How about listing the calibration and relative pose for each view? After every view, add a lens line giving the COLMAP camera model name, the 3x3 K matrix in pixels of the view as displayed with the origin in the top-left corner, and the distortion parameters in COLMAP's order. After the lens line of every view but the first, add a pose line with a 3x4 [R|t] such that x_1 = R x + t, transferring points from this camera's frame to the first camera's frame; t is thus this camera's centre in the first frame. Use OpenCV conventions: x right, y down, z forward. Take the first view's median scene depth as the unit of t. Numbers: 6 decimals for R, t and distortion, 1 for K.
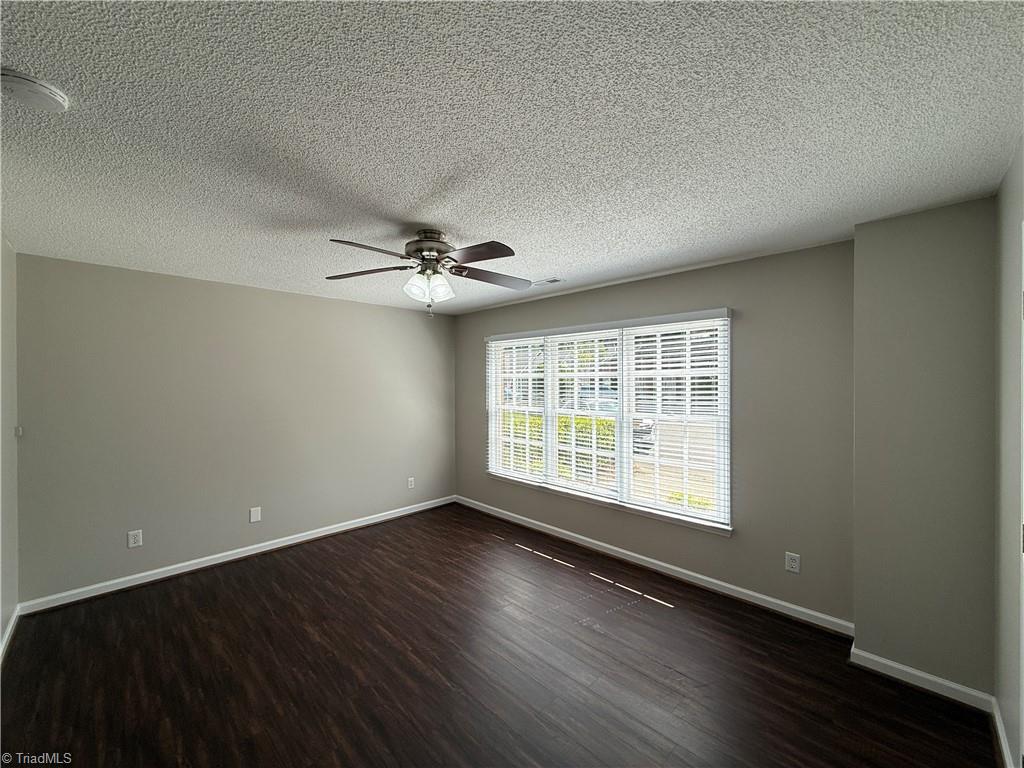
lens RADIAL K [[408.8, 0, 510.1], [0, 408.8, 384.1], [0, 0, 1]] dist [0.000549, 0.000038]
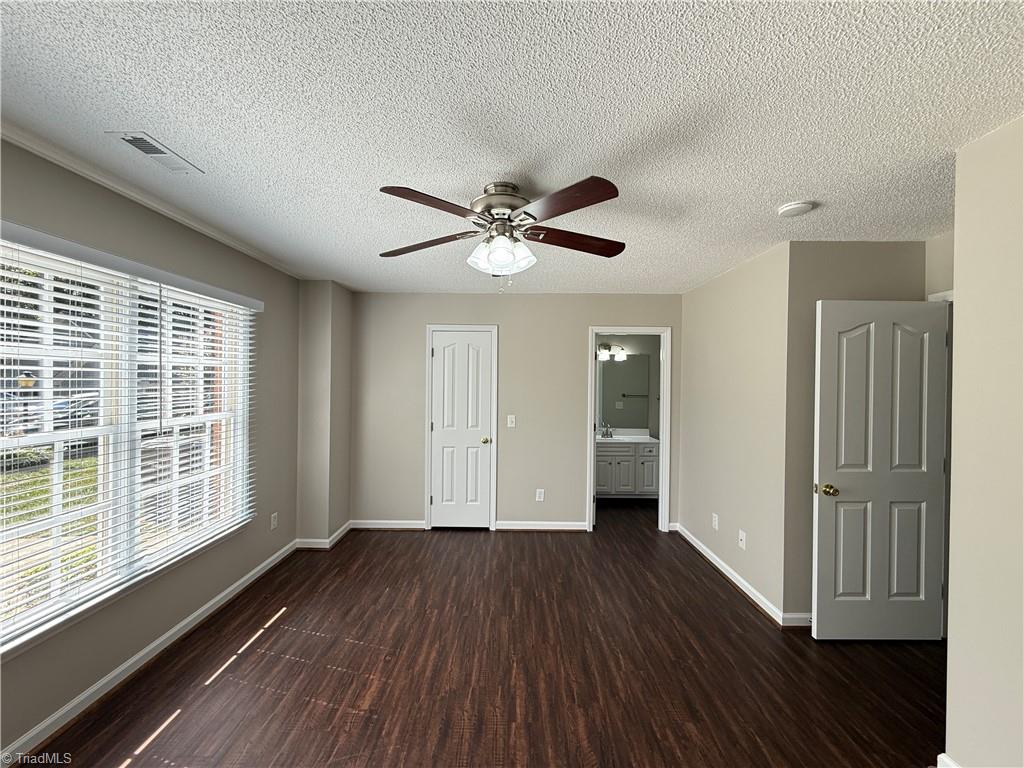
lens RADIAL K [[408.8, 0, 510.1], [0, 408.8, 384.1], [0, 0, 1]] dist [0.000549, 0.000038]
pose [[-0.705660, -0.009377, 0.708488, -0.829810], [-0.008290, 0.999953, 0.004978, 0.013781], [-0.708502, -0.002360, -0.705705, 1.659250]]
